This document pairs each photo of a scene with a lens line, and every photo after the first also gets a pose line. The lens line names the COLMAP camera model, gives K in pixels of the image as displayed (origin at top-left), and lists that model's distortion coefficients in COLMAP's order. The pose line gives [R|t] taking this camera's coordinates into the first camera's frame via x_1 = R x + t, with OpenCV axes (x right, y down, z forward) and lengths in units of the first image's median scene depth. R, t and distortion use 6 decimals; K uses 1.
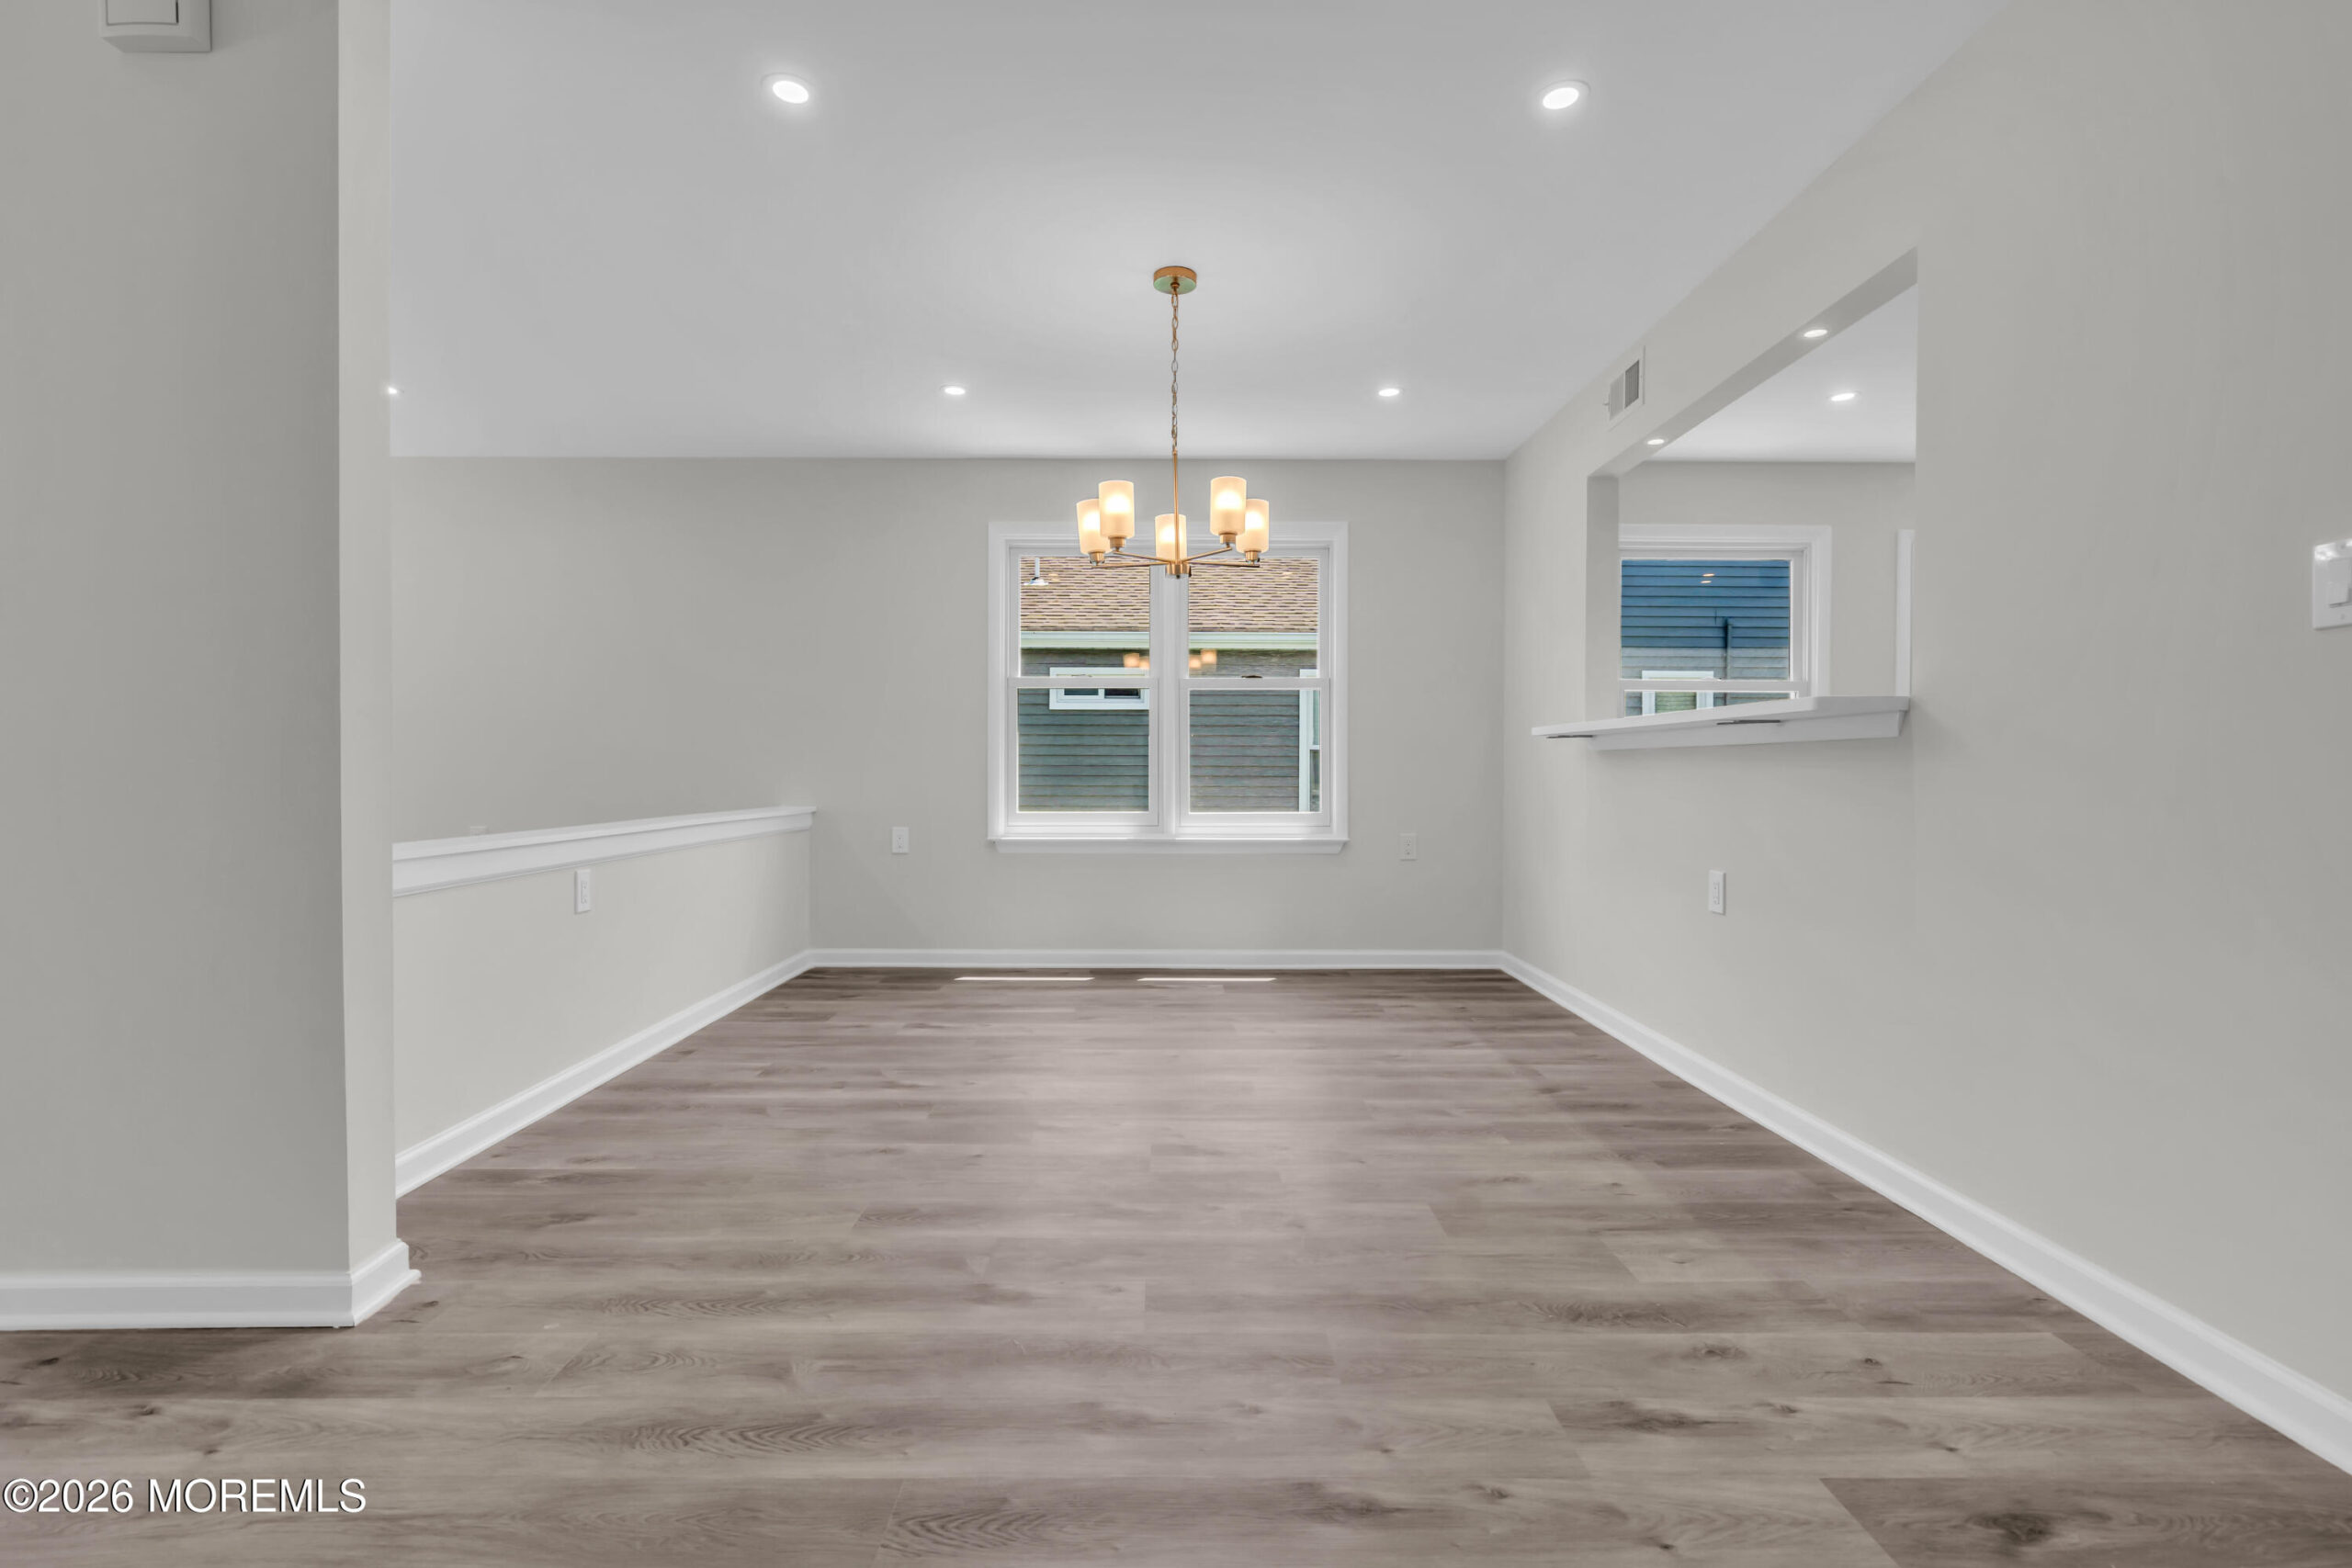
lens RADIAL K [[1054.0, 0, 1168.5], [0, 1054.0, 775.1], [0, 0, 1]] dist [-0.006299, 0.001929]
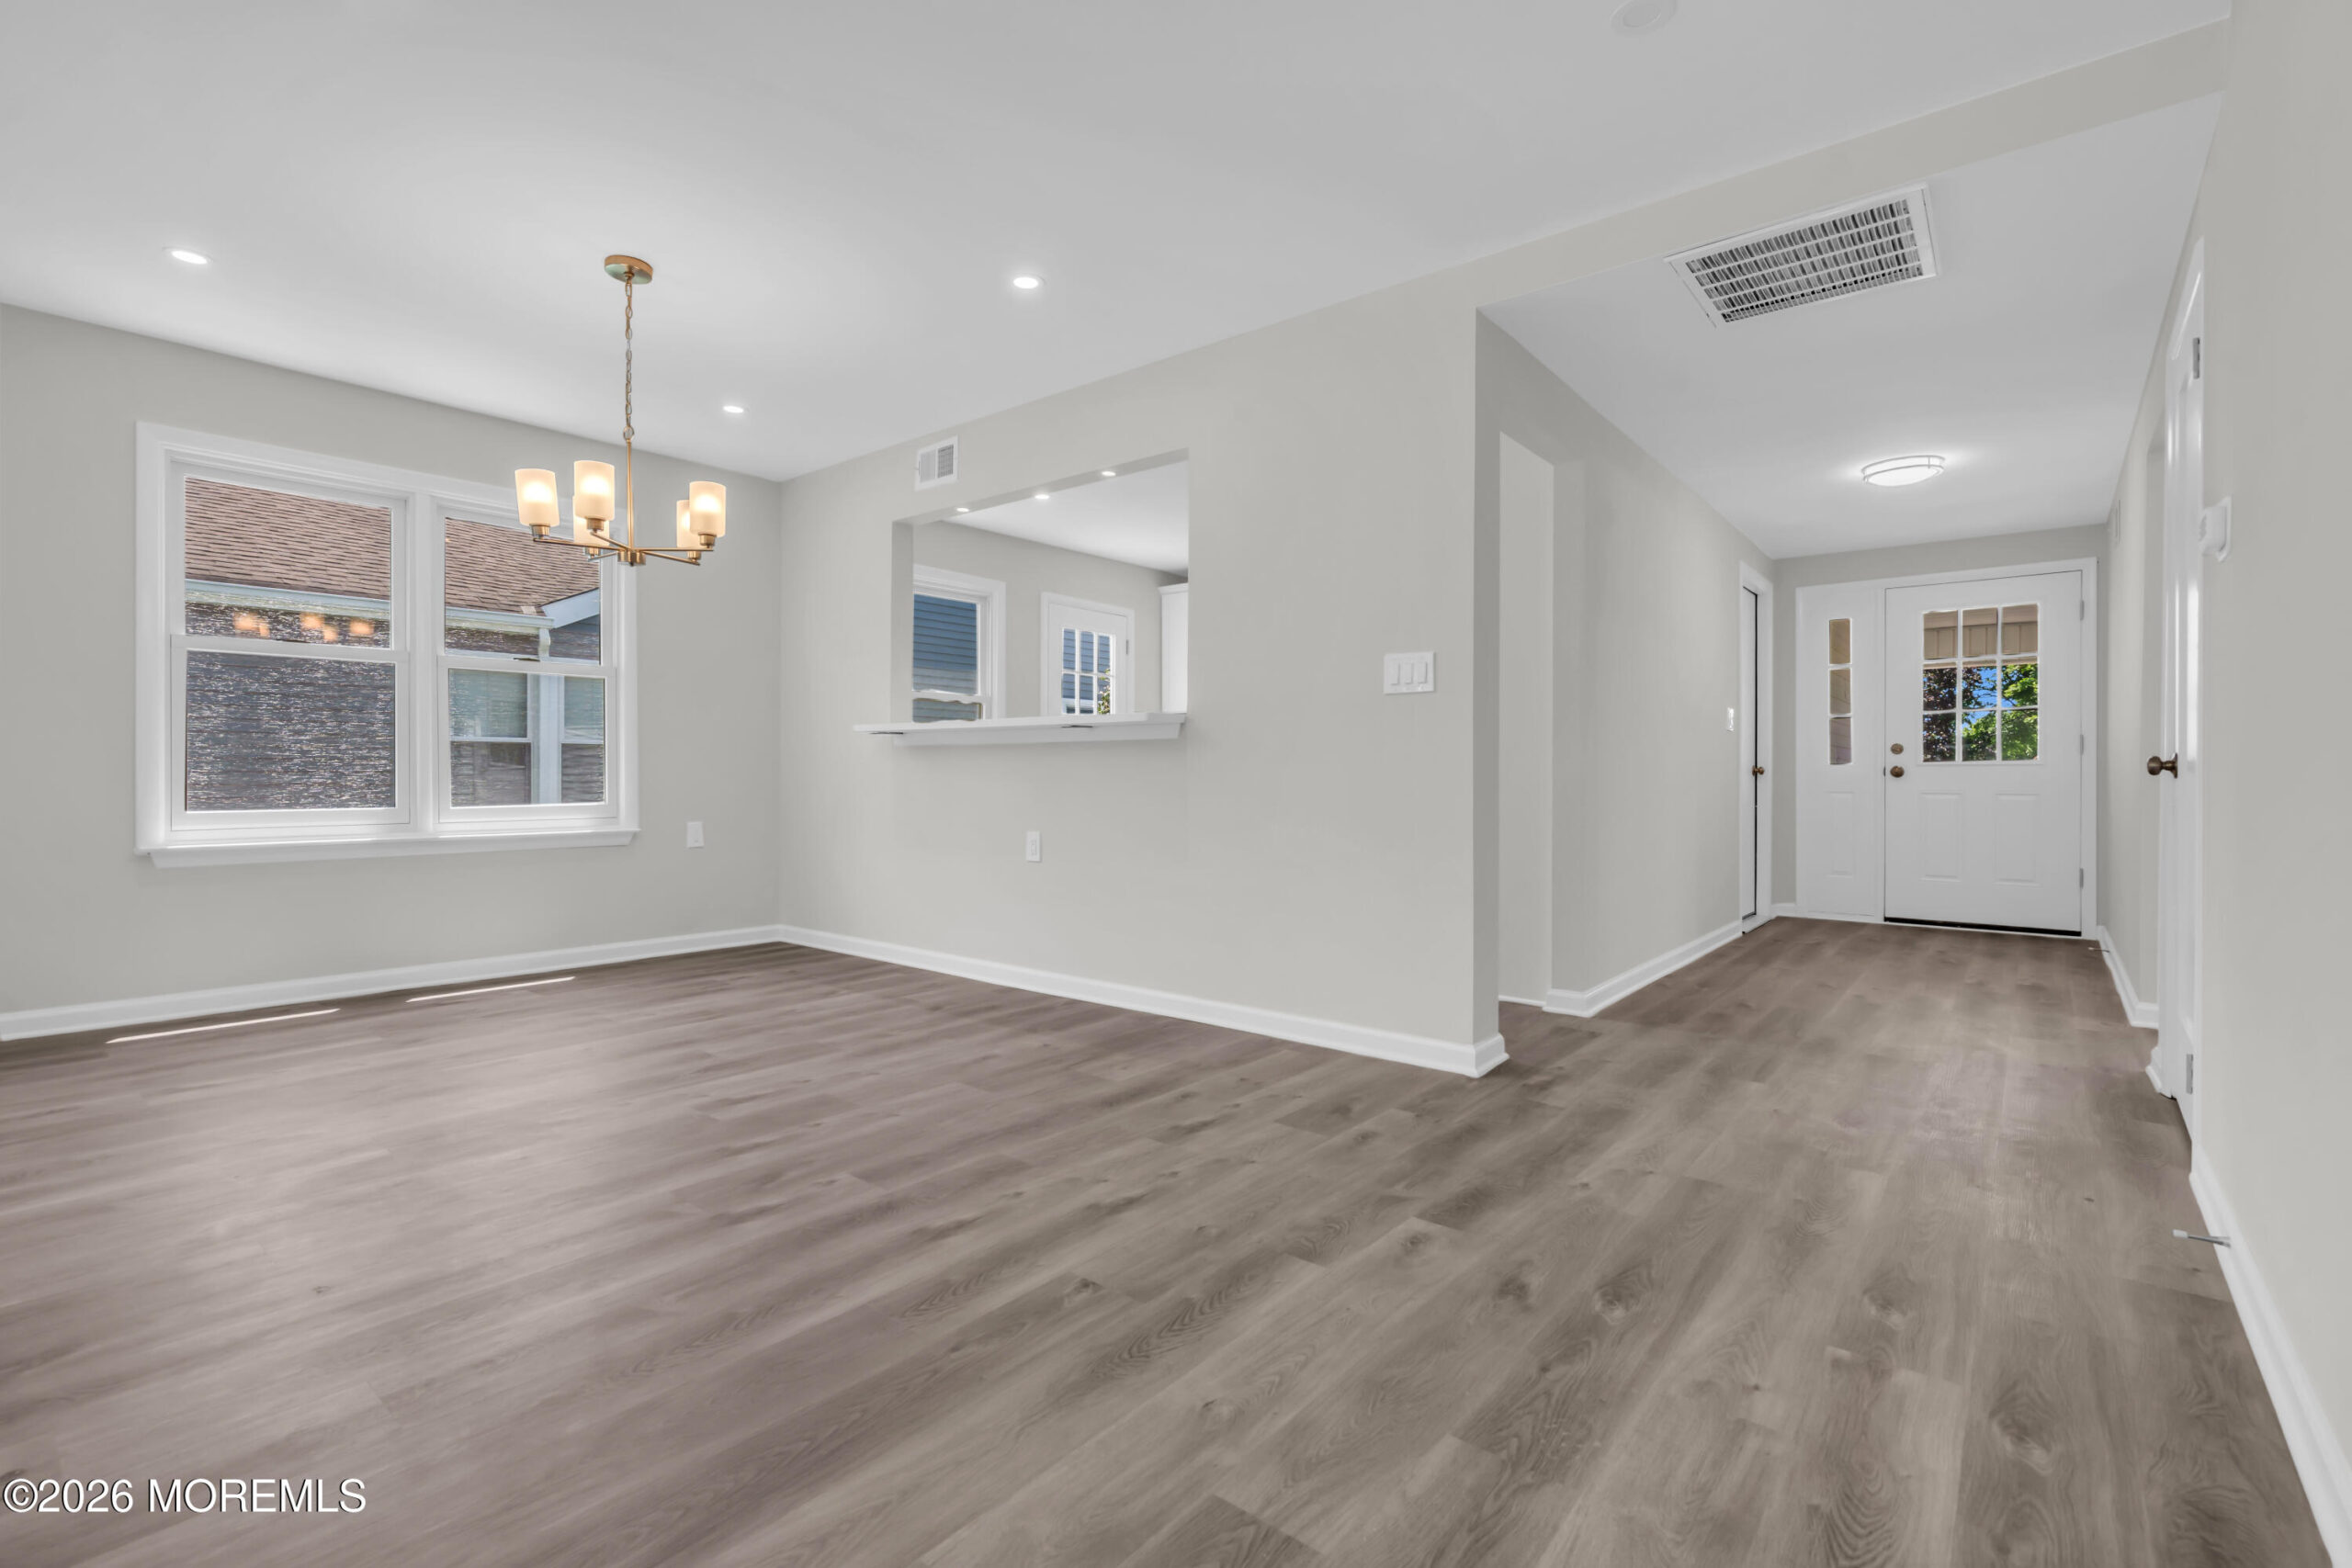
lens RADIAL K [[1054.0, 0, 1170.3], [0, 1054.0, 774.2], [0, 0, 1]] dist [-0.006299, 0.001929]
pose [[0.640031, -0.000674, 0.768349, -0.463849], [0.001948, 0.999998, -0.000745, 0.015928], [-0.768347, 0.001973, 0.640031, -0.044080]]
